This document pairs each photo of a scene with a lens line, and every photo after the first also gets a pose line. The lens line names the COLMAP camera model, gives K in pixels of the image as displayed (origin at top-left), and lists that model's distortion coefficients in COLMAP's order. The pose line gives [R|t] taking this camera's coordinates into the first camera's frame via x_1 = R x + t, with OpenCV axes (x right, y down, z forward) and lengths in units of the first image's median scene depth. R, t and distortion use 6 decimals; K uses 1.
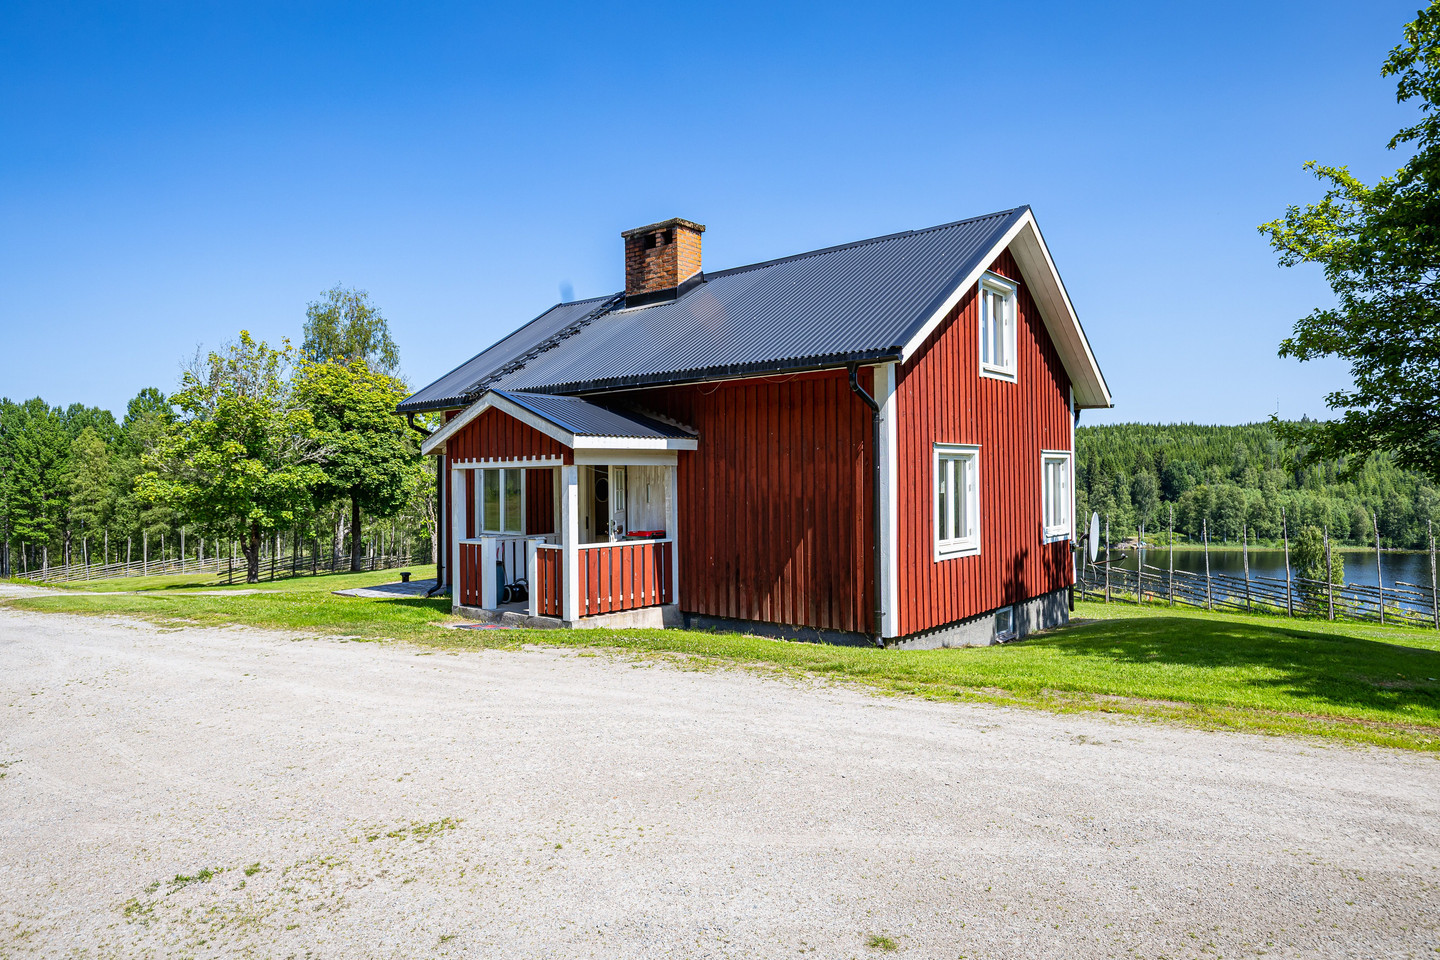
lens RADIAL K [[914.1, 0, 711.9], [0, 914.1, 478.5], [0, 0, 1]] dist [0.002465, -0.001224]
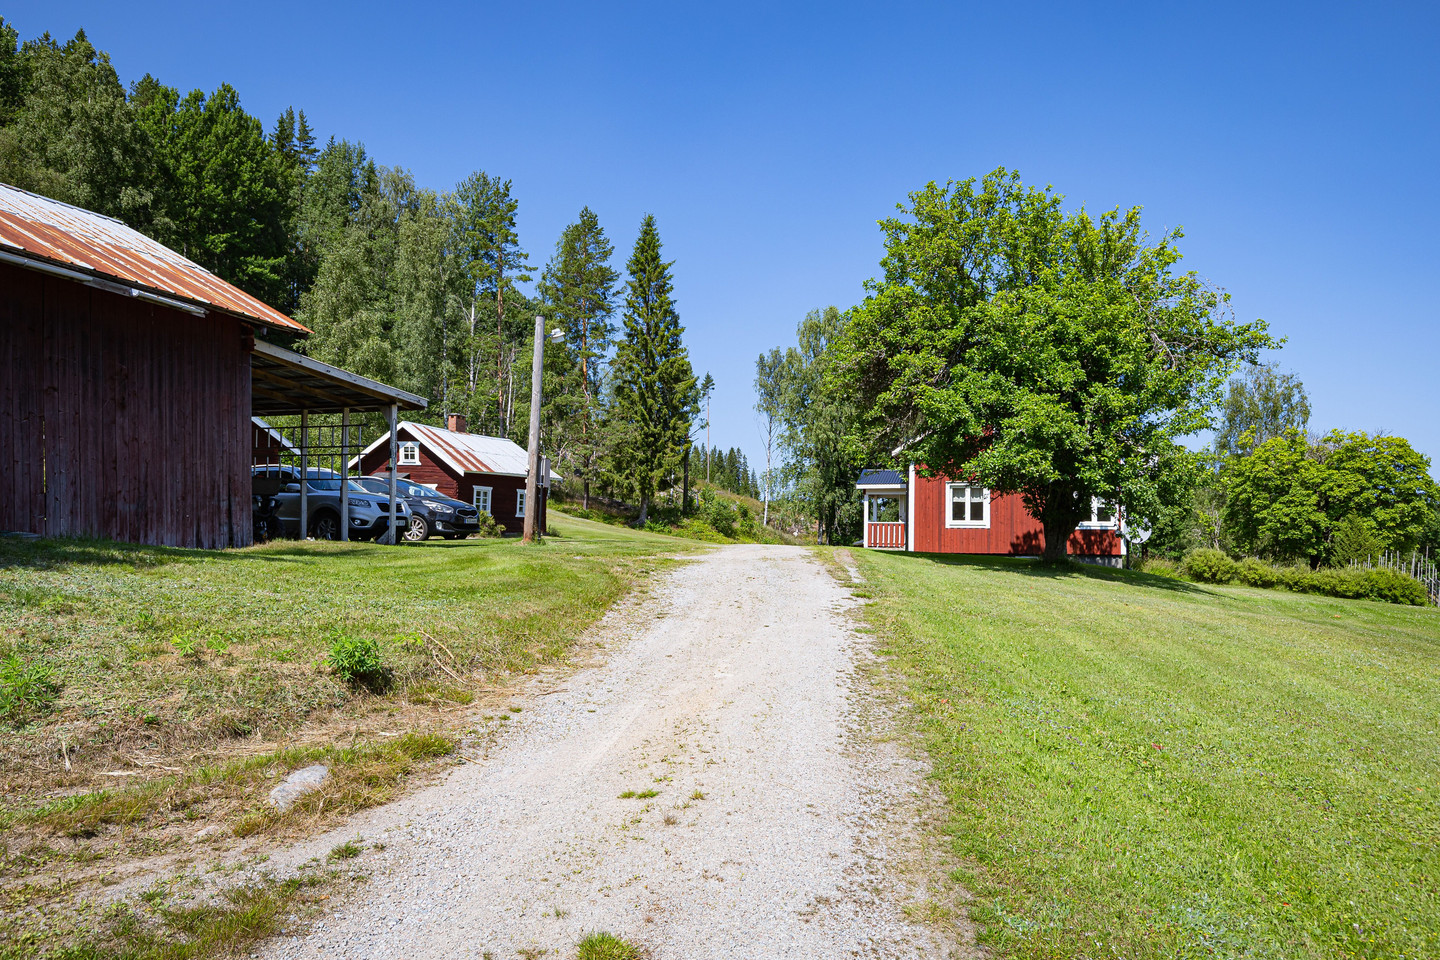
lens RADIAL K [[942.0, 0, 715.7], [0, 942.0, 521.9], [0, 0, 1]] dist [0.004157, -0.001101]
pose [[0.405722, -0.006642, -0.913972, 2.107785], [-0.012581, 0.999838, -0.012850, 0.103007], [0.913910, 0.016712, 0.405573, -0.578507]]
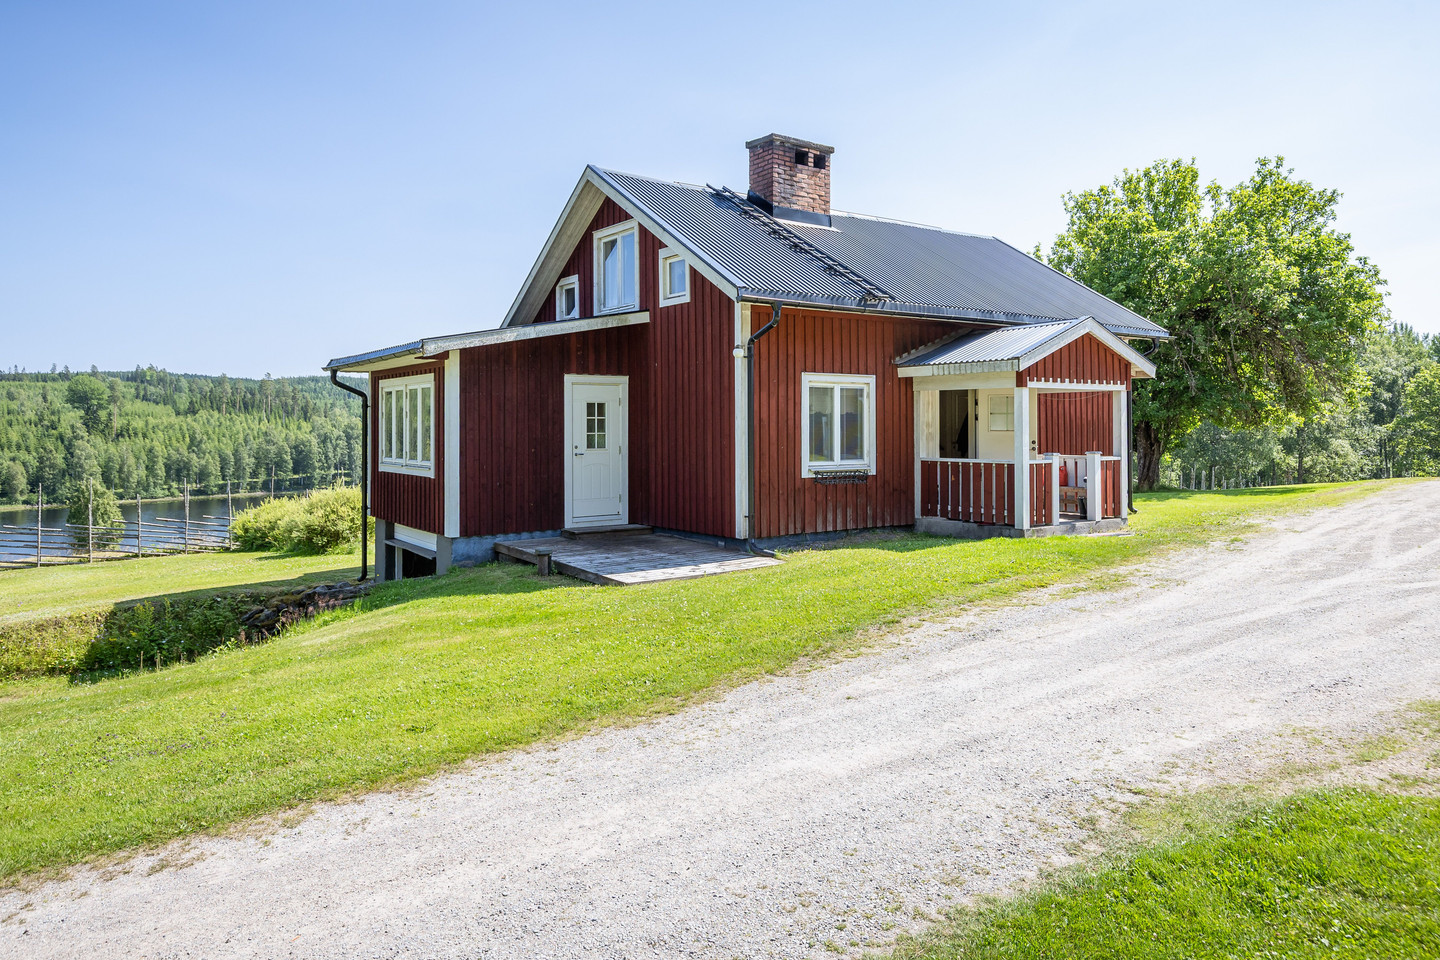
lens RADIAL K [[914.1, 0, 743.6], [0, 914.1, 419.0], [0, 0, 1]] dist [0.002465, -0.001224]
pose [[0.224993, 0.017405, 0.974205, -1.270622], [-0.000654, 0.999843, -0.017712, 0.039567], [-0.974360, 0.003348, 0.224969, 1.065656]]
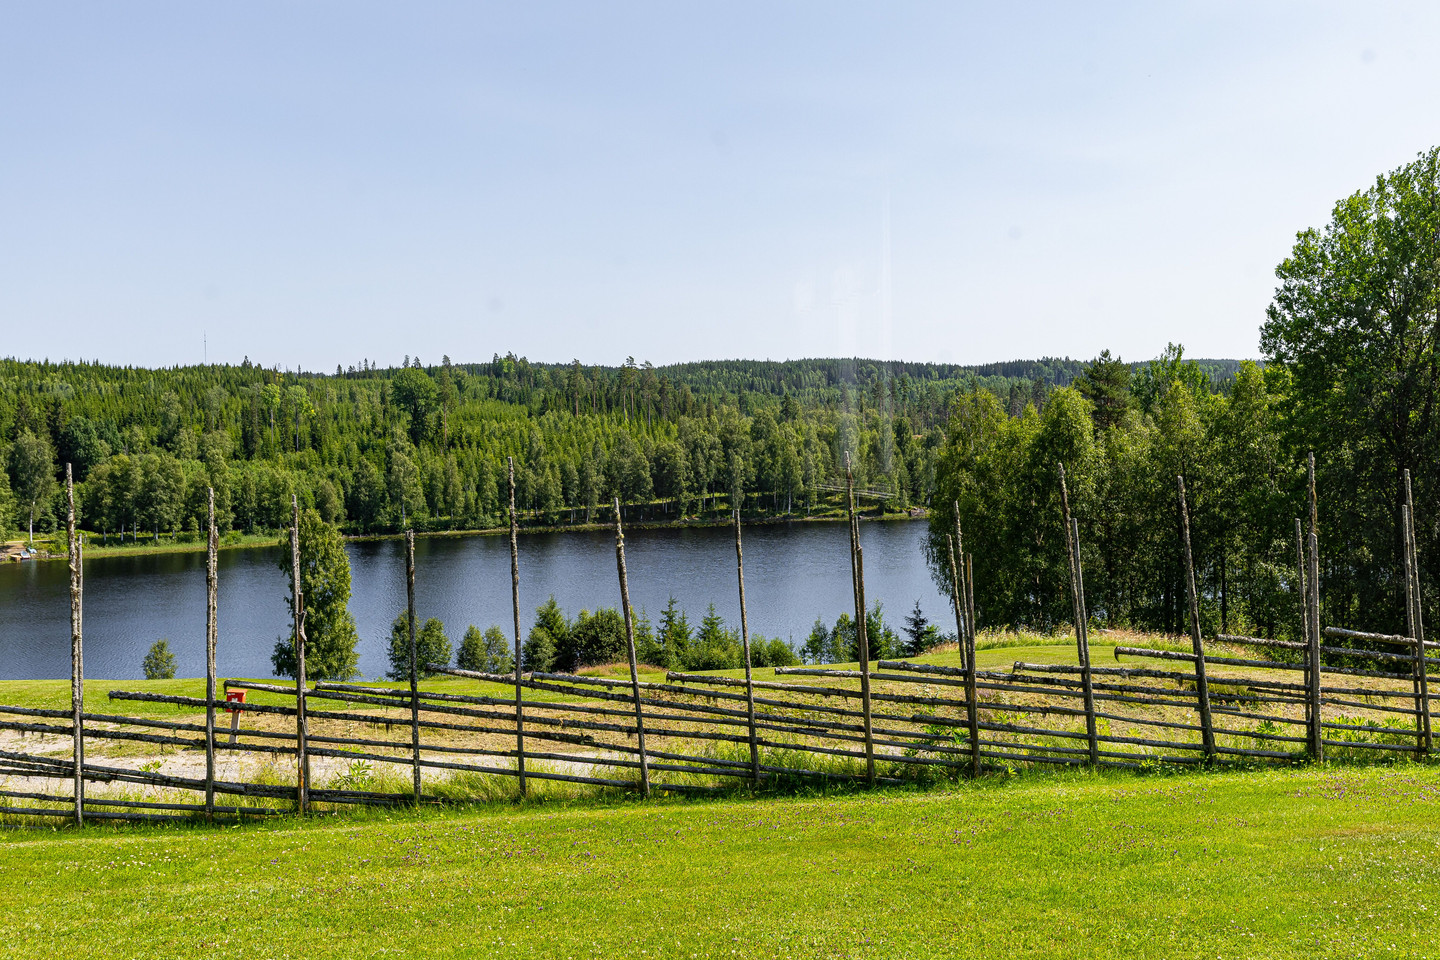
lens RADIAL K [[1379.2, 0, 742.3], [0, 1379.2, 445.6], [0, 0, 1]] dist [0.030406, 0.000000]
pose [[0.603013, -0.007275, 0.797698, 0.350053], [0.008639, 0.999959, 0.002588, 0.047056], [-0.797685, 0.005331, 0.603051, 1.271126]]
